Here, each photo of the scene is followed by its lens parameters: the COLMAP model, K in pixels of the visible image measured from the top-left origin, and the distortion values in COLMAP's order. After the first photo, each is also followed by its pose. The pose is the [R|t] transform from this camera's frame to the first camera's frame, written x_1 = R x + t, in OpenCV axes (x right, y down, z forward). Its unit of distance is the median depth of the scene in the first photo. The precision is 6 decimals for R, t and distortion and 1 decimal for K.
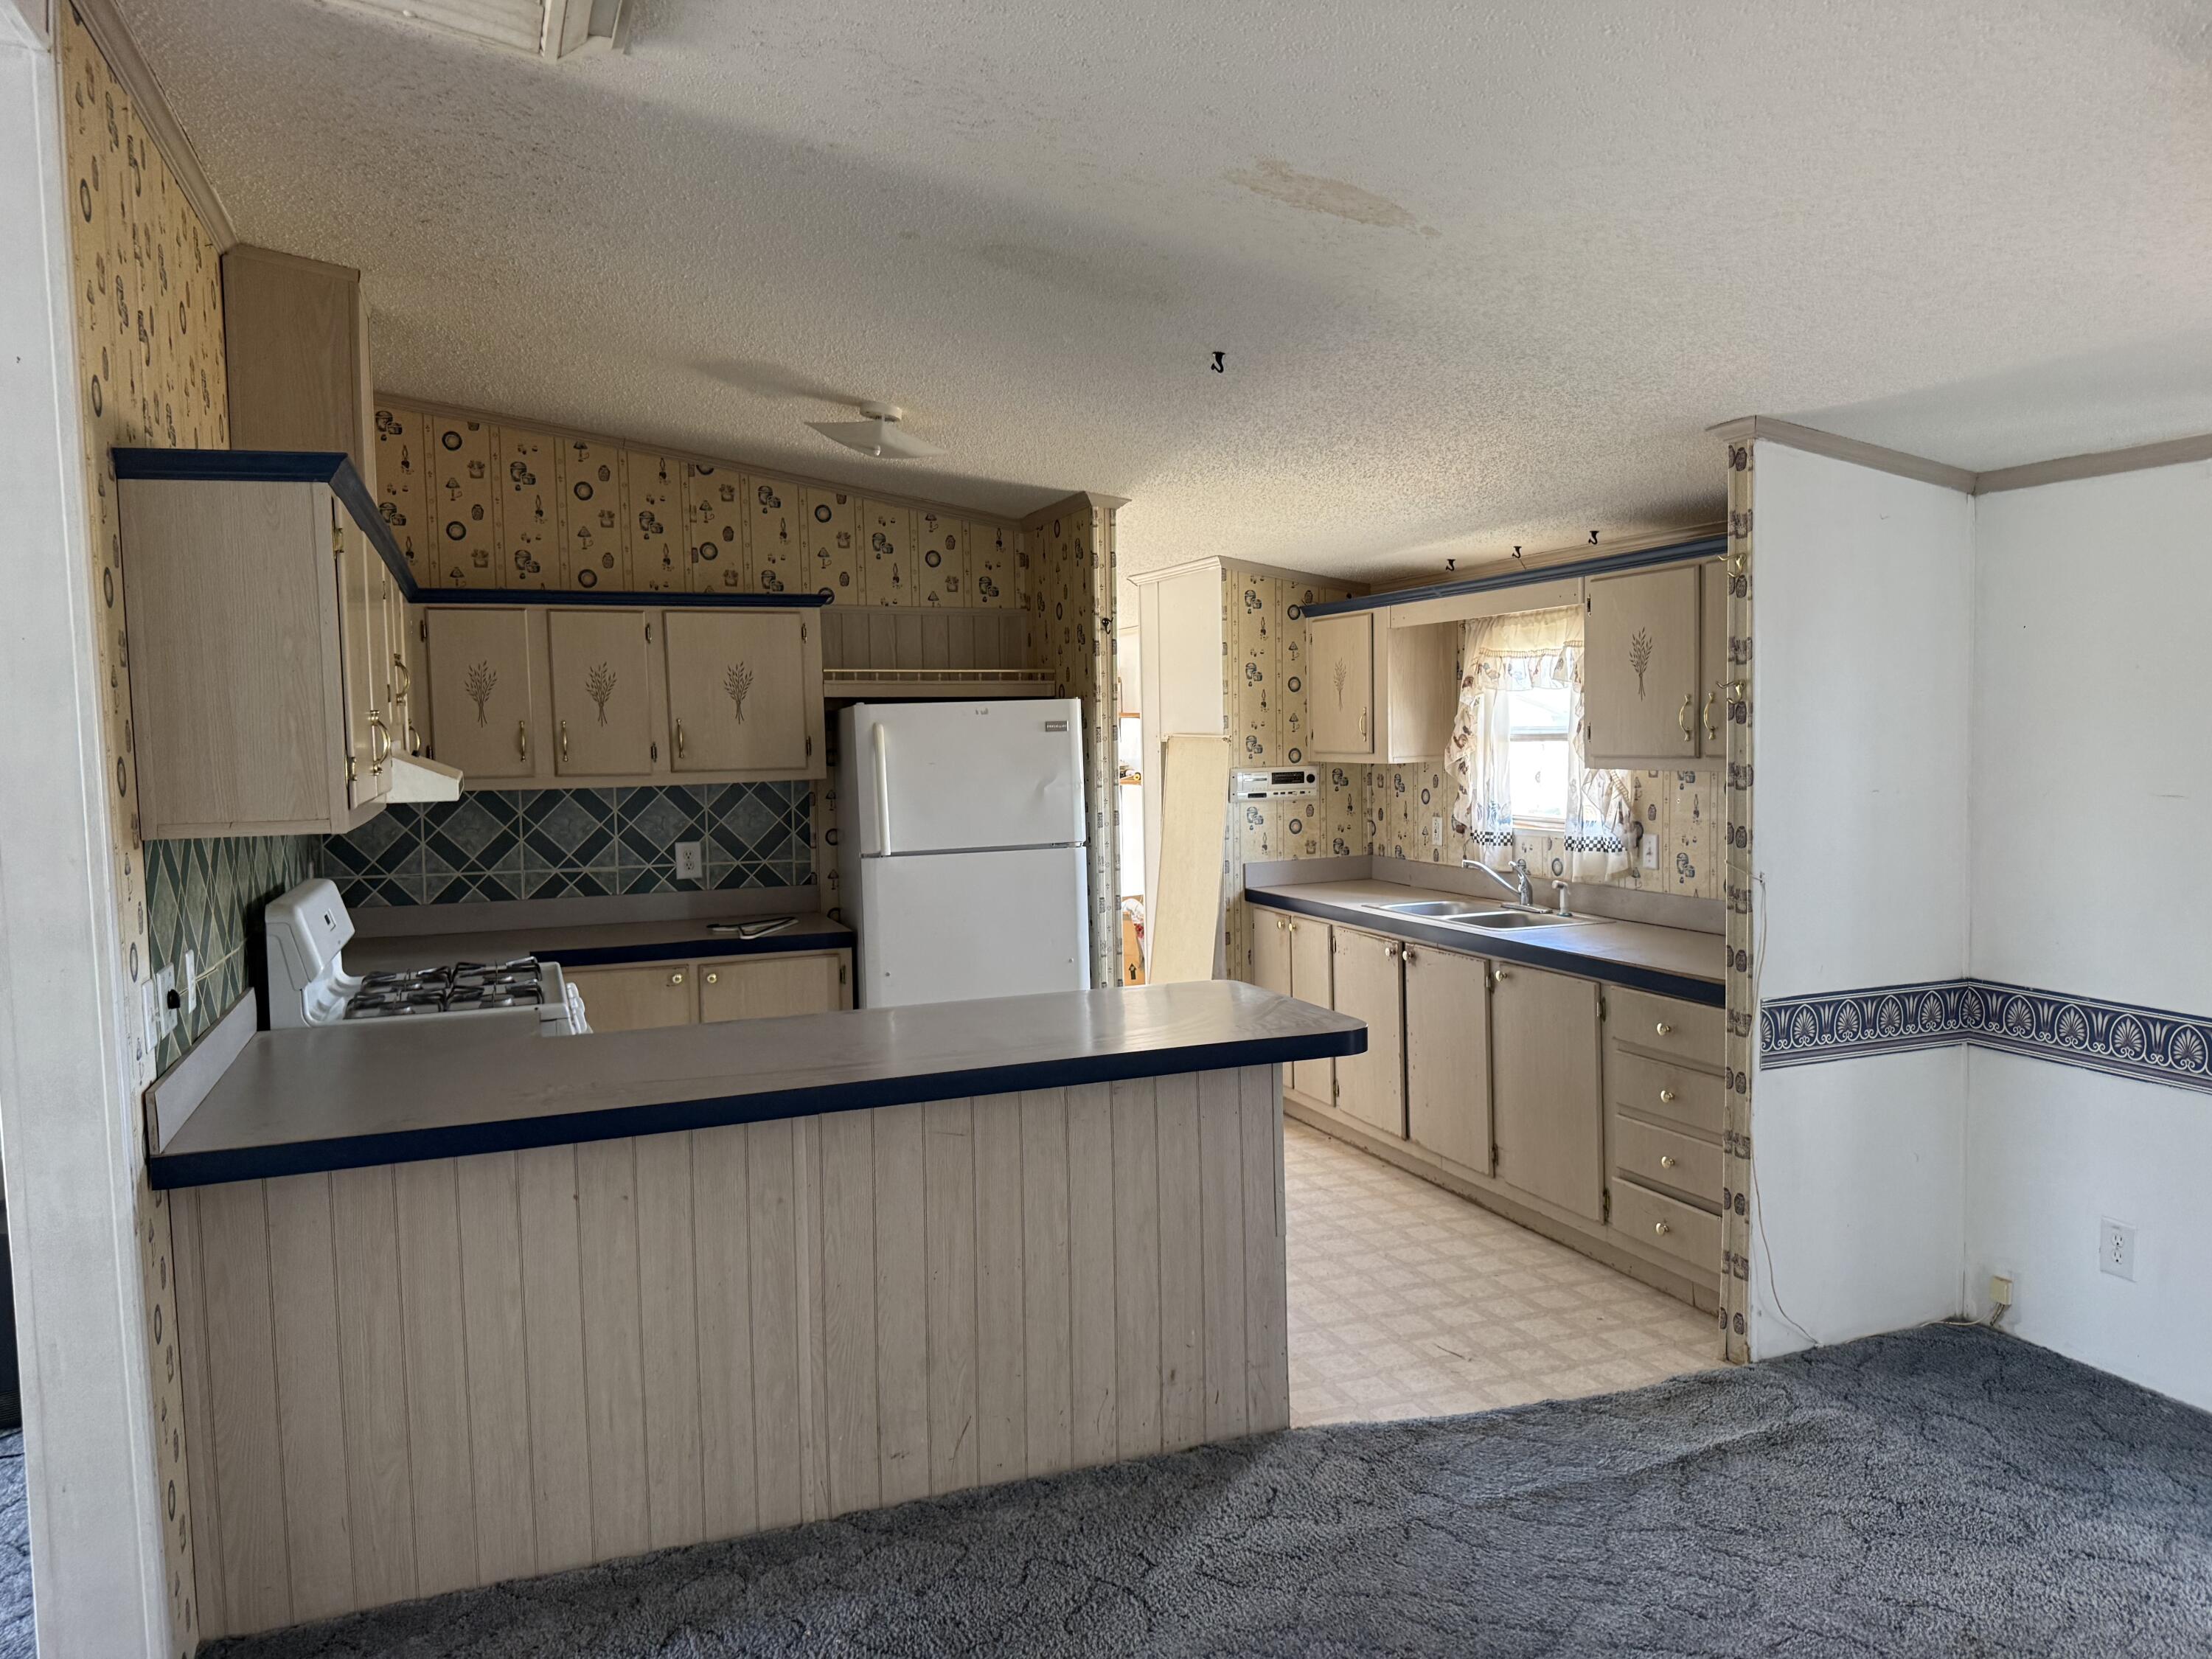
lens RADIAL K [[1581.3, 0, 1088.3], [0, 1581.3, 824.6], [0, 0, 1]] dist [0.053551, -0.051272]
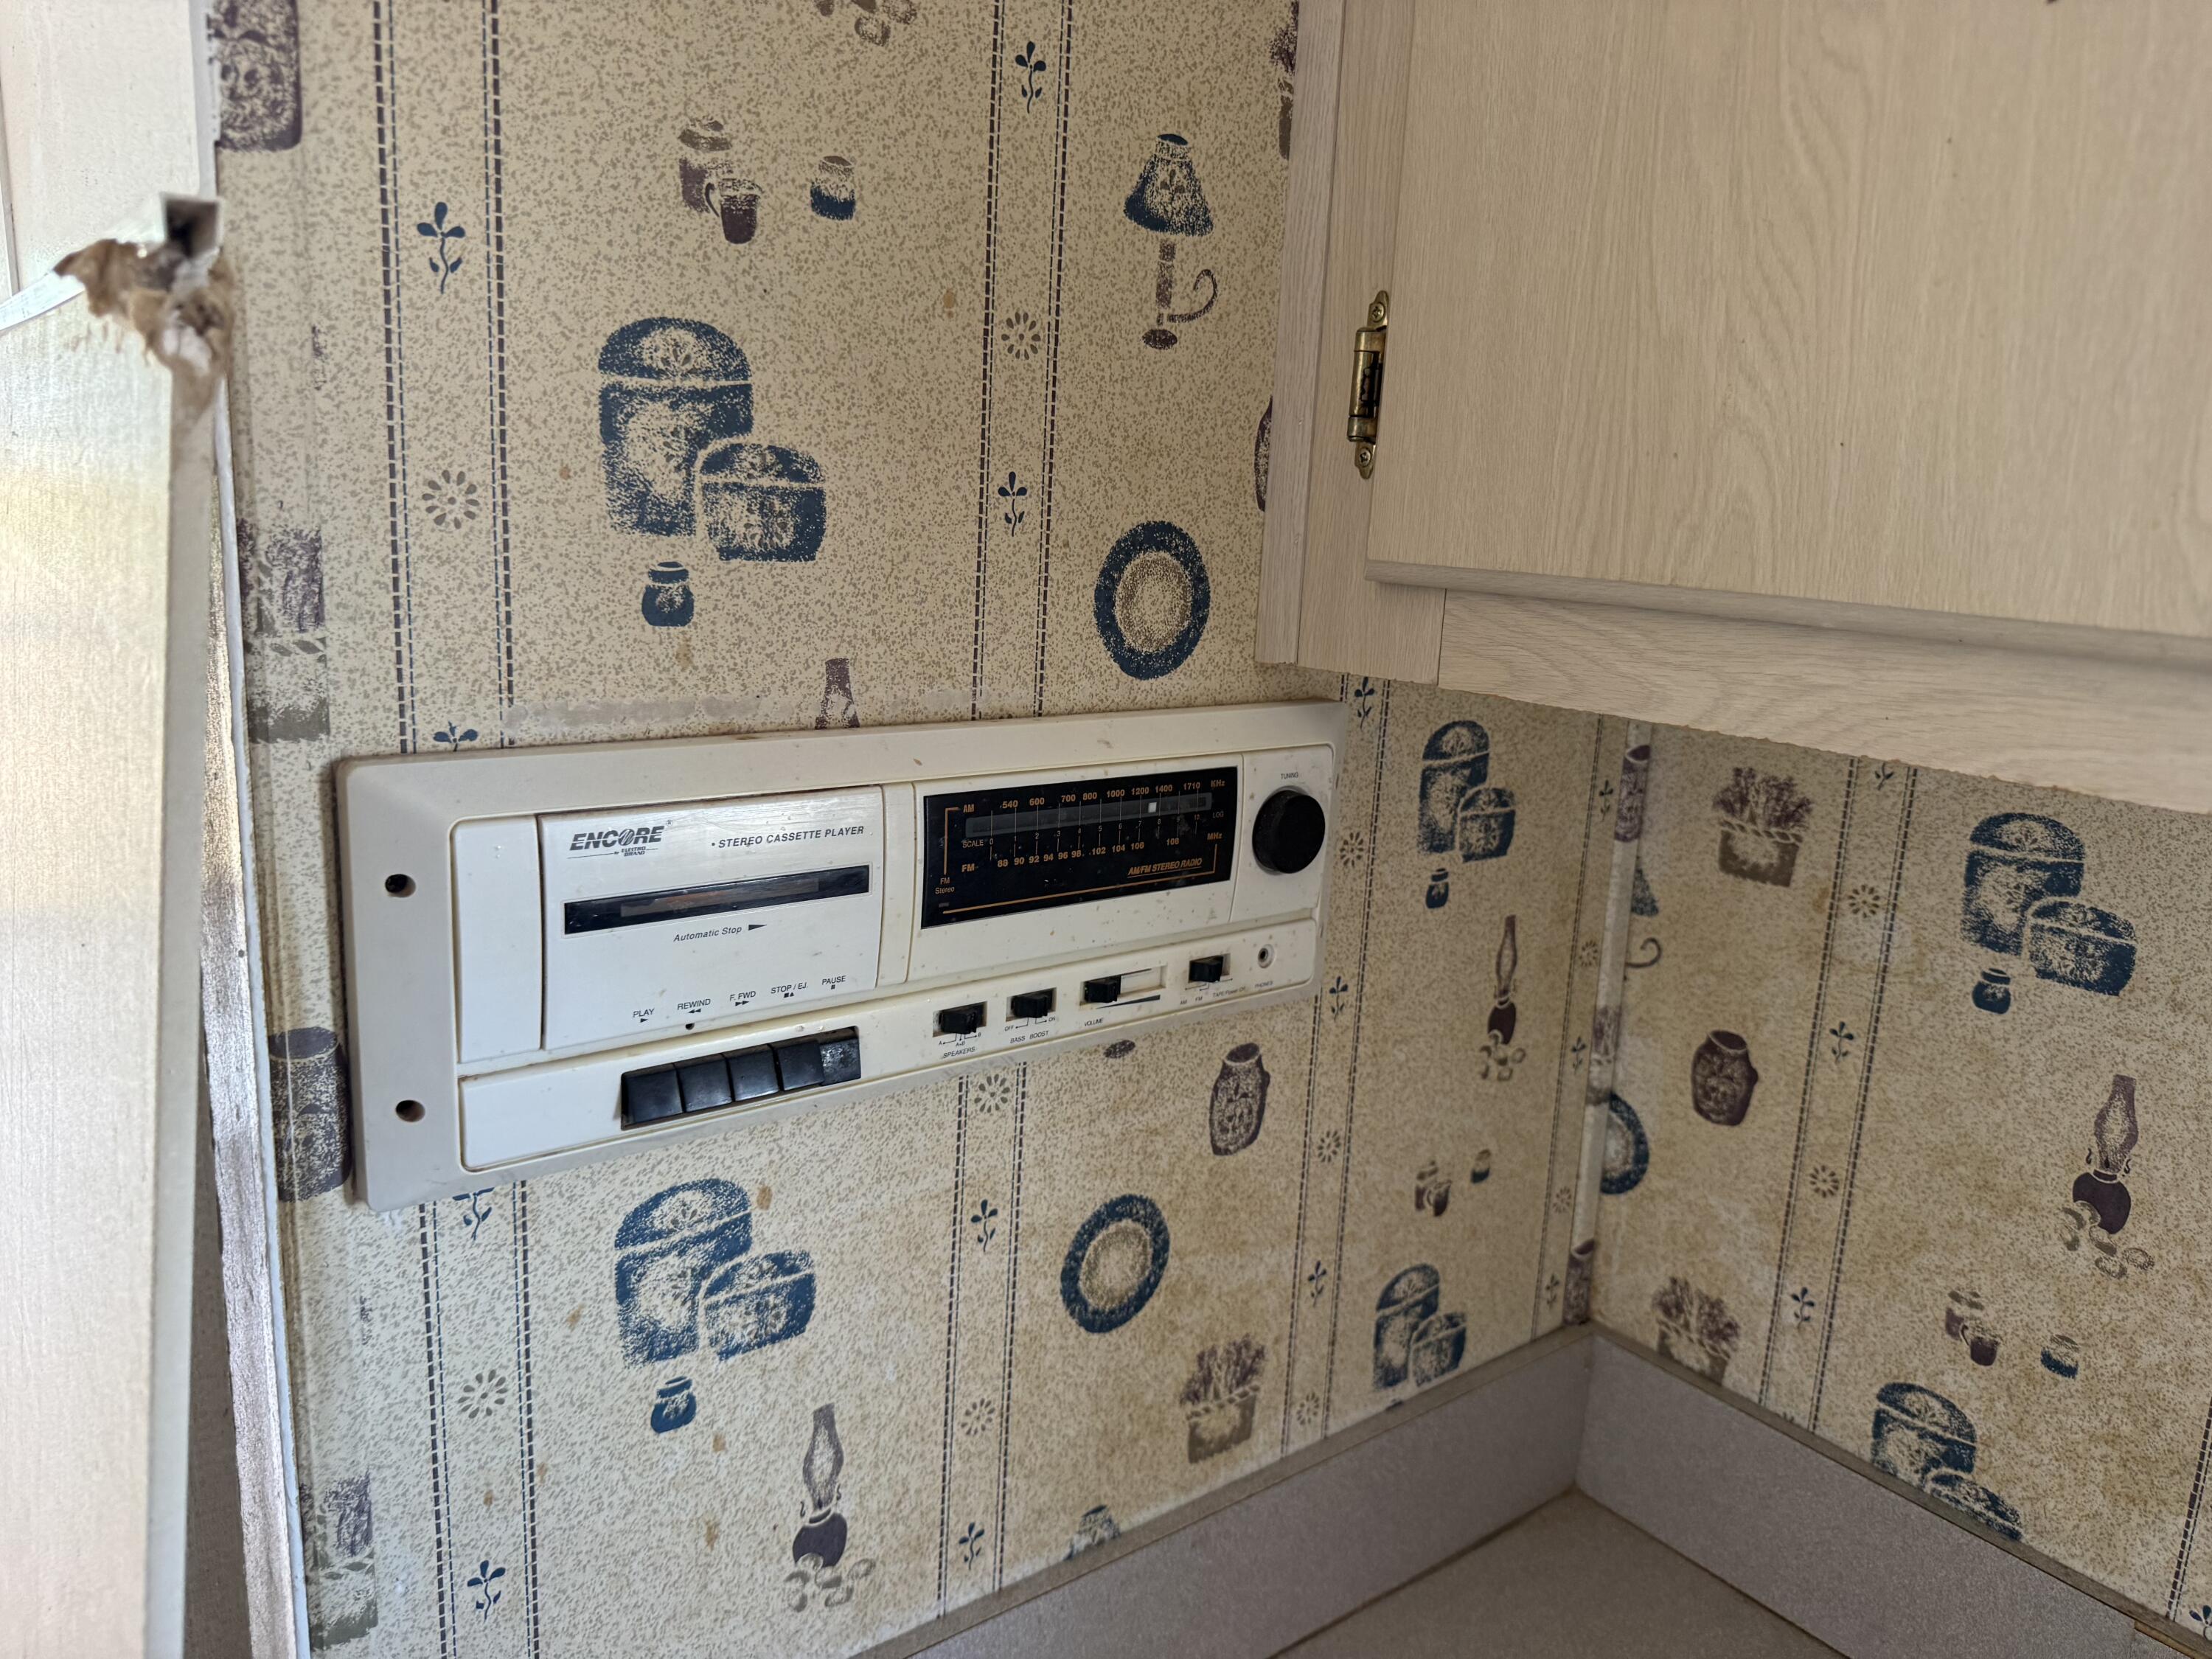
lens RADIAL K [[1581.3, 0, 1116.0], [0, 1581.3, 826.9], [0, 0, 1]] dist [0.053551, -0.051272]
pose [[0.957152, 0.008724, 0.289456, 0.099475], [-0.052248, 0.988345, 0.142983, -0.043577], [-0.284835, -0.151980, 0.946452, 0.901734]]
